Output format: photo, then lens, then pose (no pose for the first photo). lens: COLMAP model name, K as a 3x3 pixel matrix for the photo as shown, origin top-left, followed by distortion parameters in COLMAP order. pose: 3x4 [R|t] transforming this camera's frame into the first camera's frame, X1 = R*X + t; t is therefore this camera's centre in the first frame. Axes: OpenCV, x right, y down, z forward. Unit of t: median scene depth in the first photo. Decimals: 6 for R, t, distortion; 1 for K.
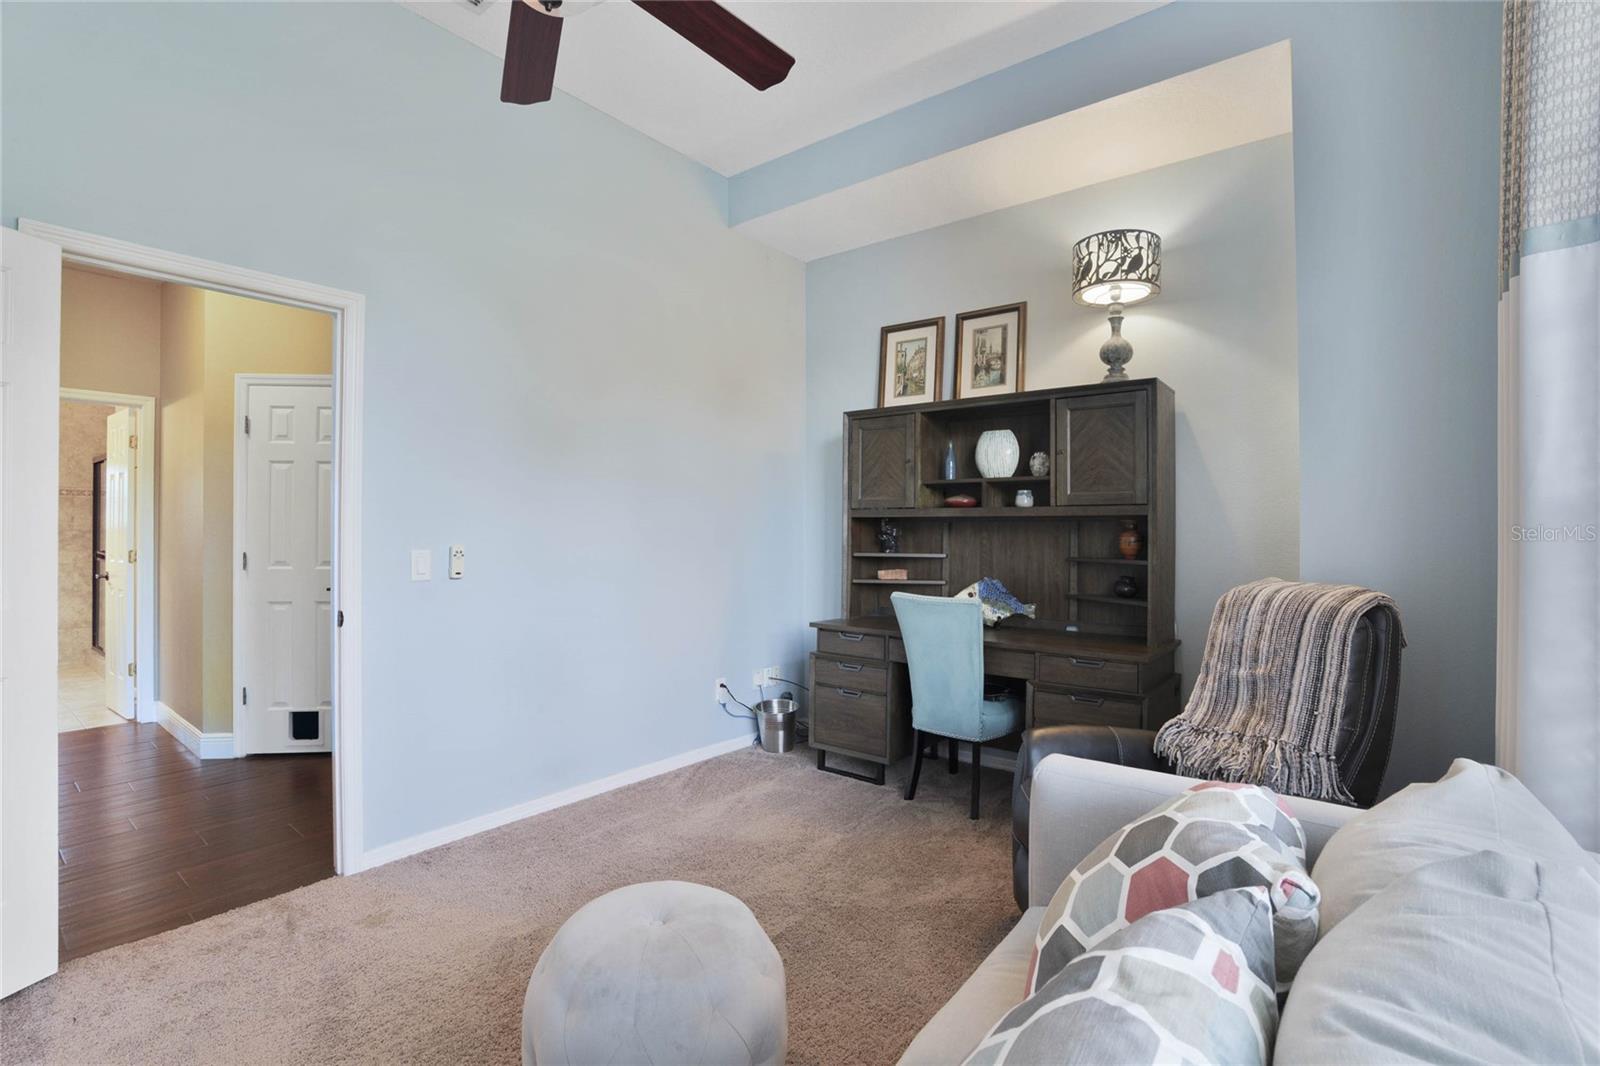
lens RADIAL K [[730.4, 0, 807.4], [0, 730.4, 532.7], [0, 0, 1]] dist [-0.066958, 0.023173]
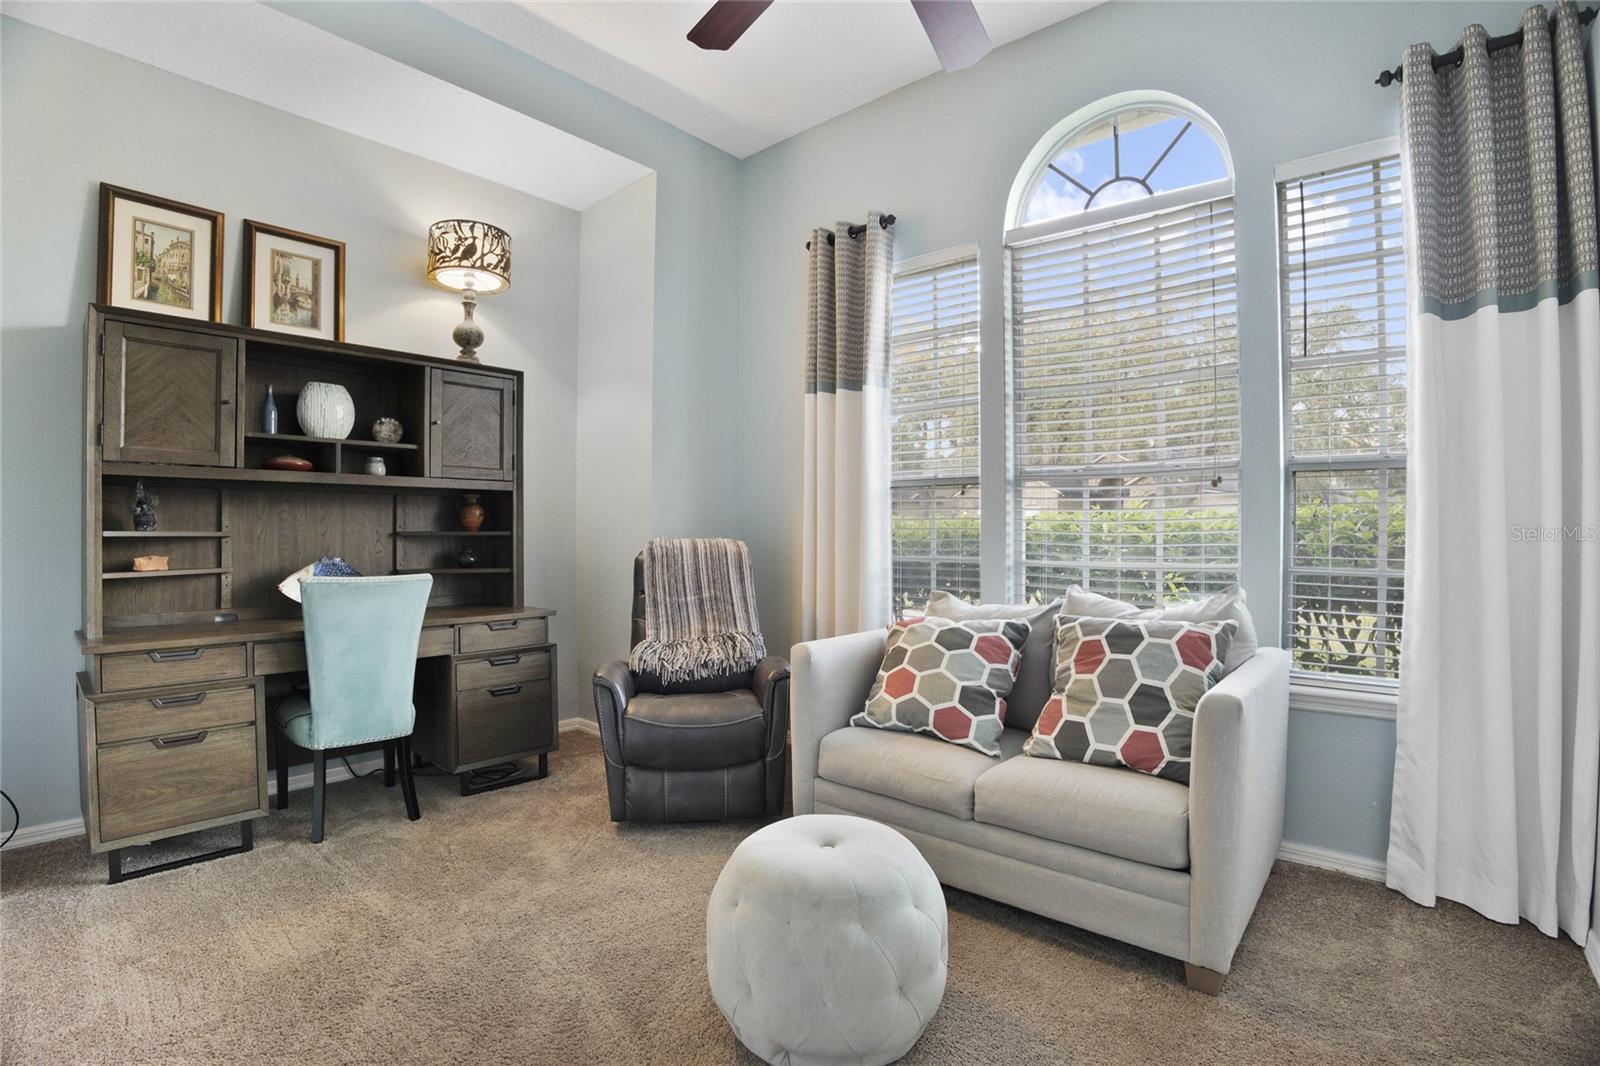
lens RADIAL K [[738.9, 0, 800.0], [0, 738.9, 533.0], [0, 0, 1]] dist [-0.091925, 0.023380]
pose [[0.065535, -0.008447, 0.997815, -0.521388], [0.001671, 0.999964, 0.008355, 0.026951], [-0.997849, 0.001120, 0.065546, 0.388997]]
